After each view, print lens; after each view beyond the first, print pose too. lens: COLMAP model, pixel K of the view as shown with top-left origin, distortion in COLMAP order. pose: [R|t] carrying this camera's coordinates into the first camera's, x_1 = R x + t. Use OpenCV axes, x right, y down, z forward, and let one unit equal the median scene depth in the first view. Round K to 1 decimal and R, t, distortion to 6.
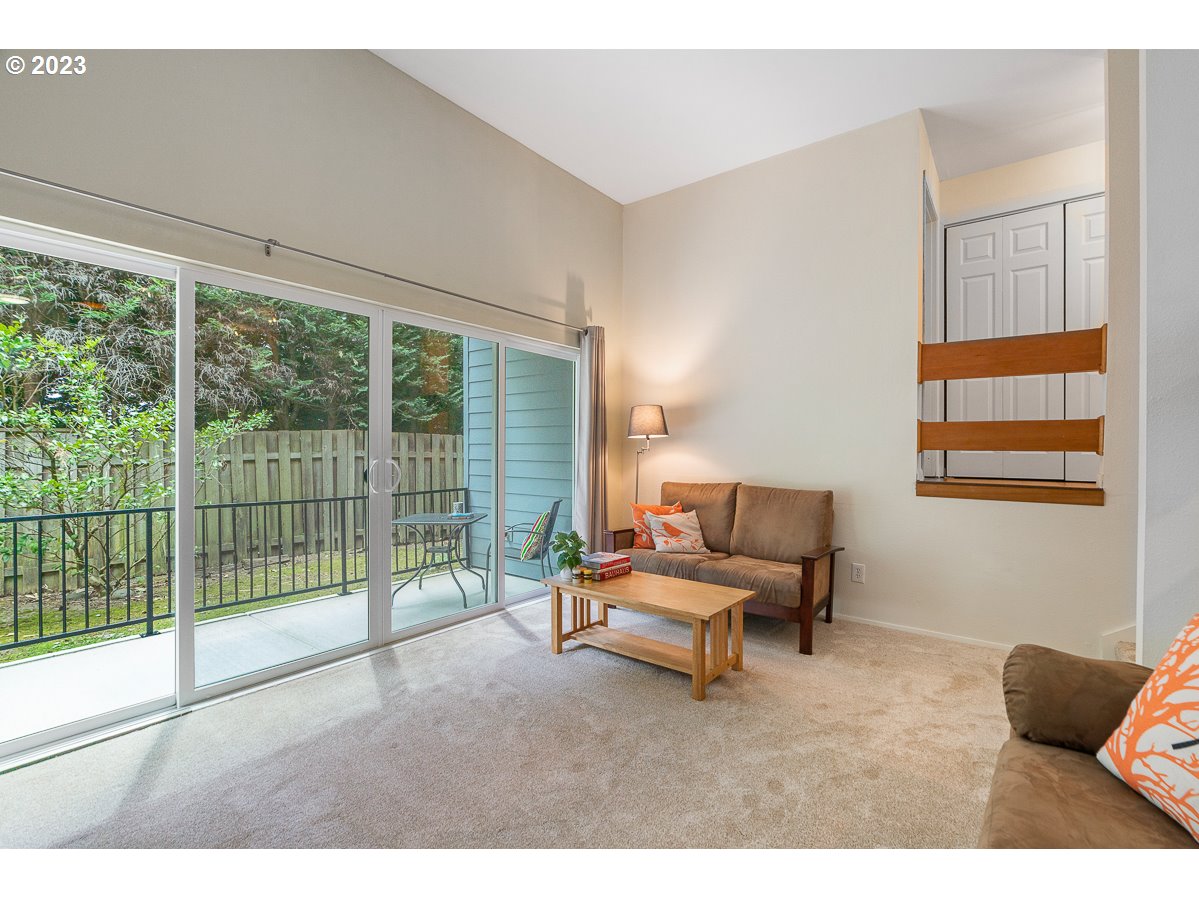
lens RADIAL K [[539.8, 0, 593.8], [0, 539.8, 455.0], [0, 0, 1]] dist [-0.004474, 0.000713]
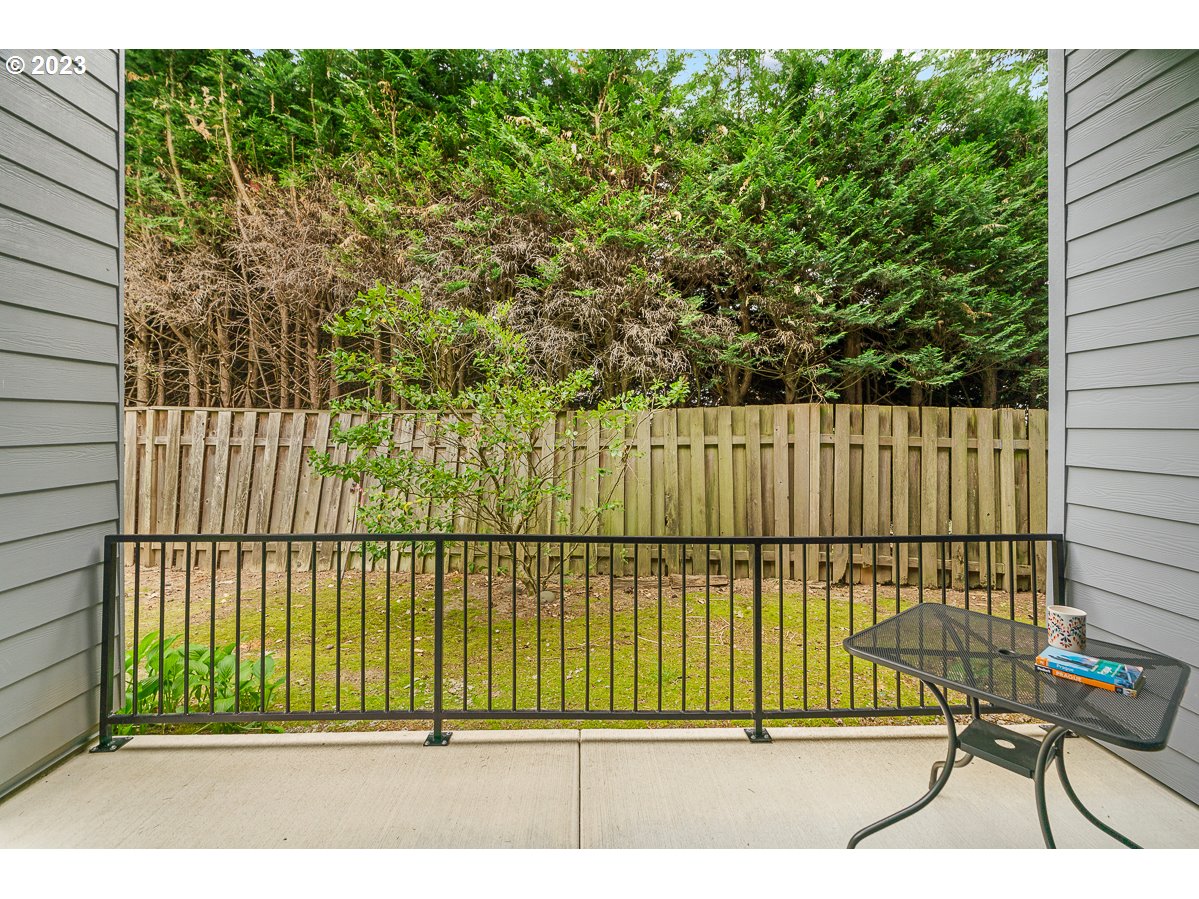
lens RADIAL K [[539.8, 0, 613.4], [0, 539.8, 425.0], [0, 0, 1]] dist [-0.004474, 0.000713]
pose [[0.644255, 0.005150, -0.764793, -0.105208], [-0.014715, 0.999876, -0.005662, -0.013101], [0.764669, 0.014902, 0.644251, 0.406028]]
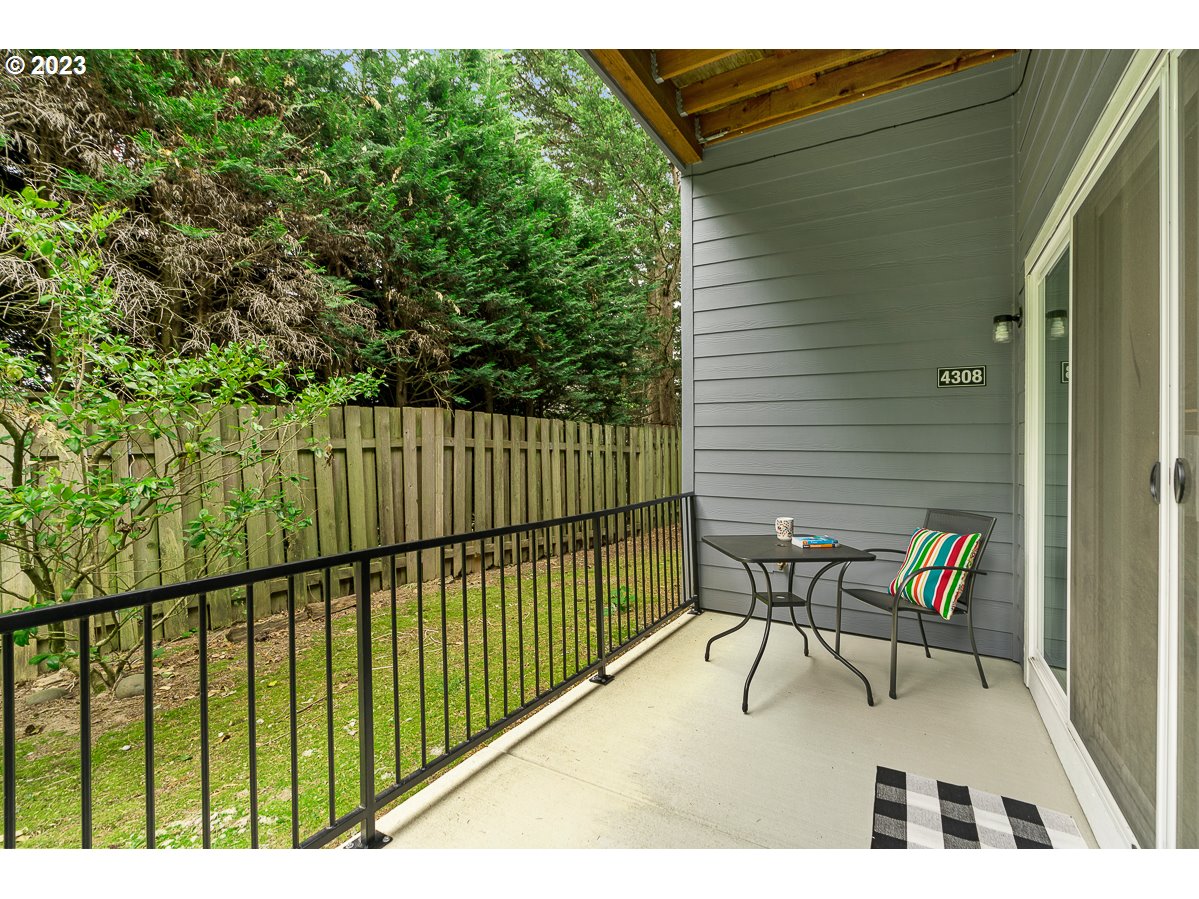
lens RADIAL K [[539.8, 0, 594.7], [0, 539.8, 448.8], [0, 0, 1]] dist [-0.004474, 0.000713]
pose [[0.994600, 0.003428, 0.103724, -0.348990], [-0.002832, 0.999979, -0.005886, 0.010792], [-0.103742, 0.005561, 0.994589, 0.302540]]
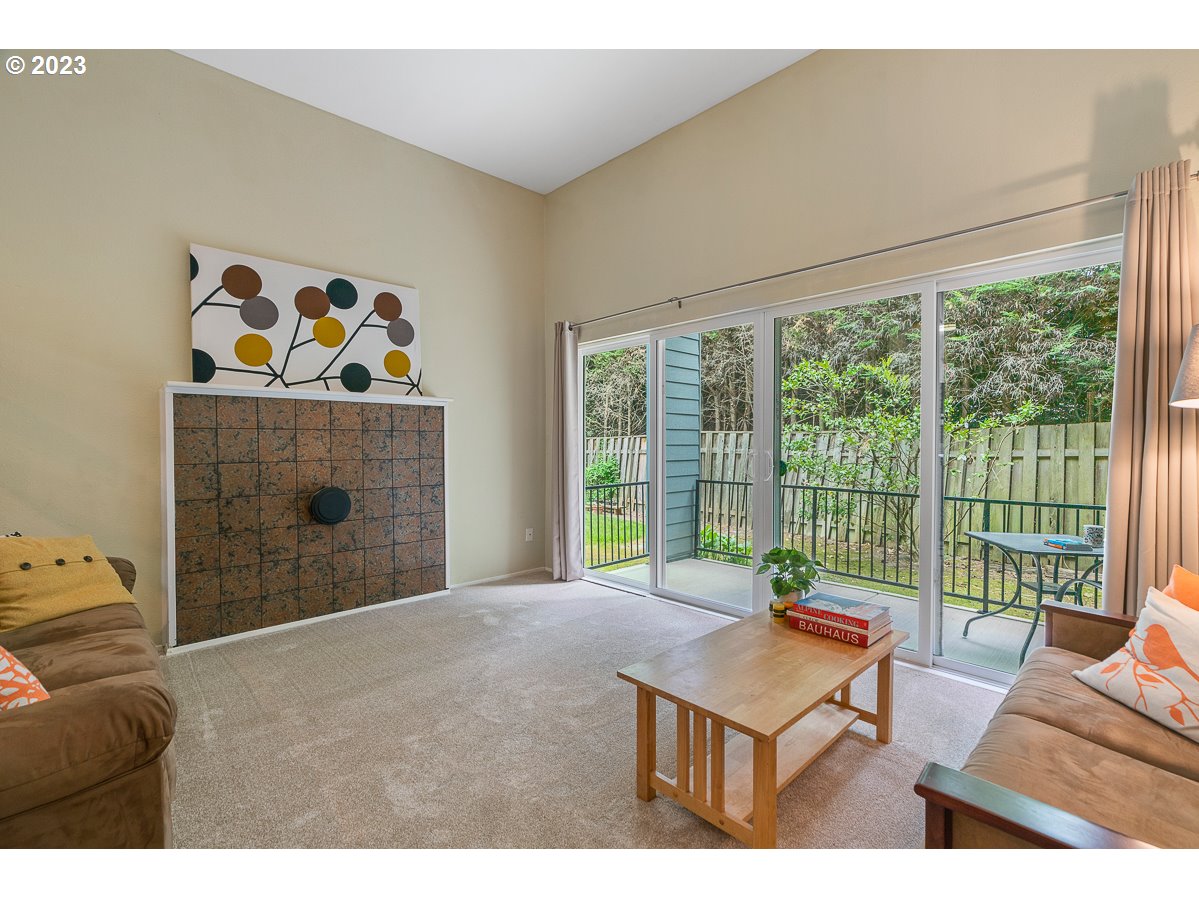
lens RADIAL K [[539.8, 0, 625.9], [0, 539.8, 452.0], [0, 0, 1]] dist [-0.004474, 0.000713]
pose [[-0.118948, 0.015064, -0.992786, 0.307380], [-0.015729, 0.999731, 0.017054, -0.001256], [0.992776, 0.017644, -0.118679, 0.373012]]
